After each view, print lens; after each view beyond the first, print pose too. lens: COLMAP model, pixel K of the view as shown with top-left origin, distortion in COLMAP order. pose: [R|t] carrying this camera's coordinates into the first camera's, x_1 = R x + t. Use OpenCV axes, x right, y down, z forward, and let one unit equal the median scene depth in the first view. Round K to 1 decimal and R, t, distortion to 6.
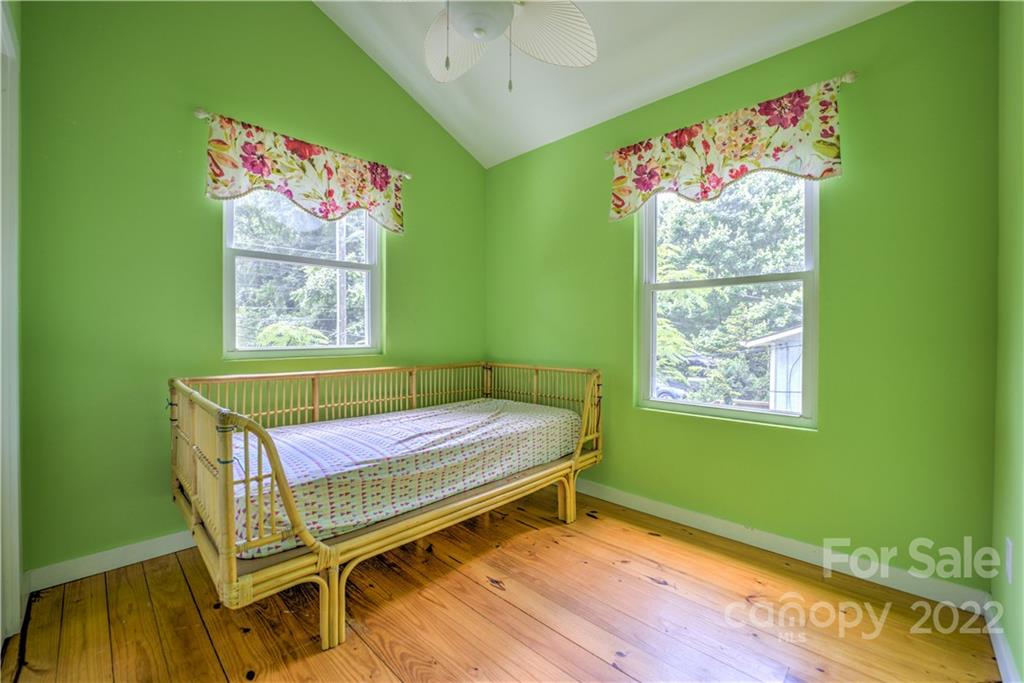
lens RADIAL K [[417.9, 0, 512.5], [0, 417.9, 340.3], [0, 0, 1]] dist [-0.029628, 0.003578]
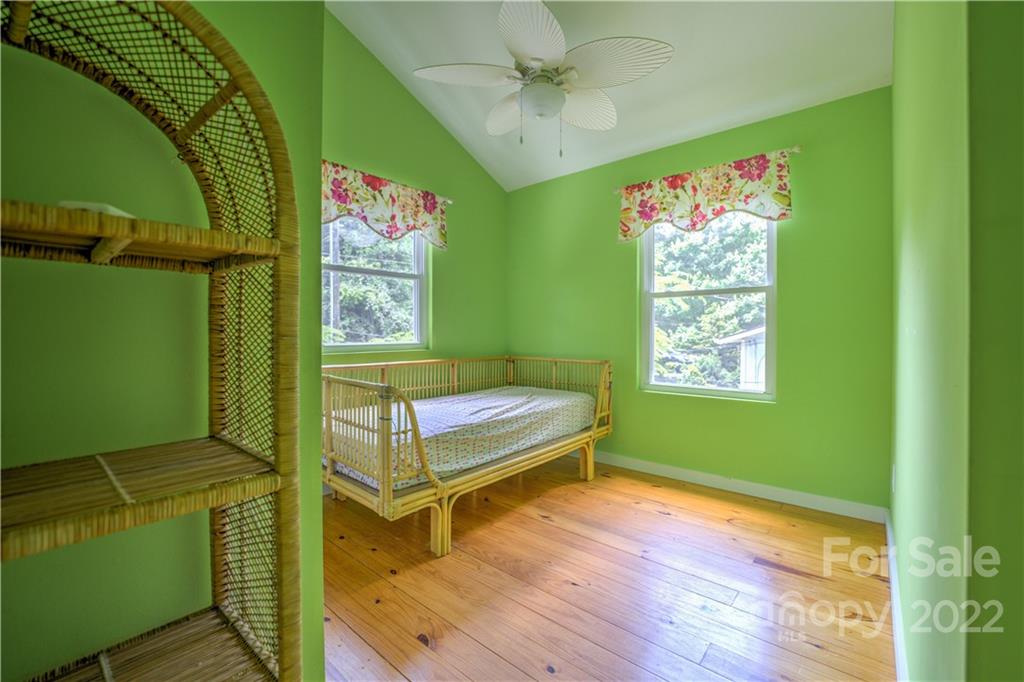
lens RADIAL K [[417.9, 0, 511.3], [0, 417.9, 337.0], [0, 0, 1]] dist [-0.029628, 0.003578]
pose [[0.998559, -0.001472, 0.053645, -0.179984], [0.001605, 0.999996, -0.002436, 0.002164], [-0.053641, 0.002518, 0.998557, -0.277347]]
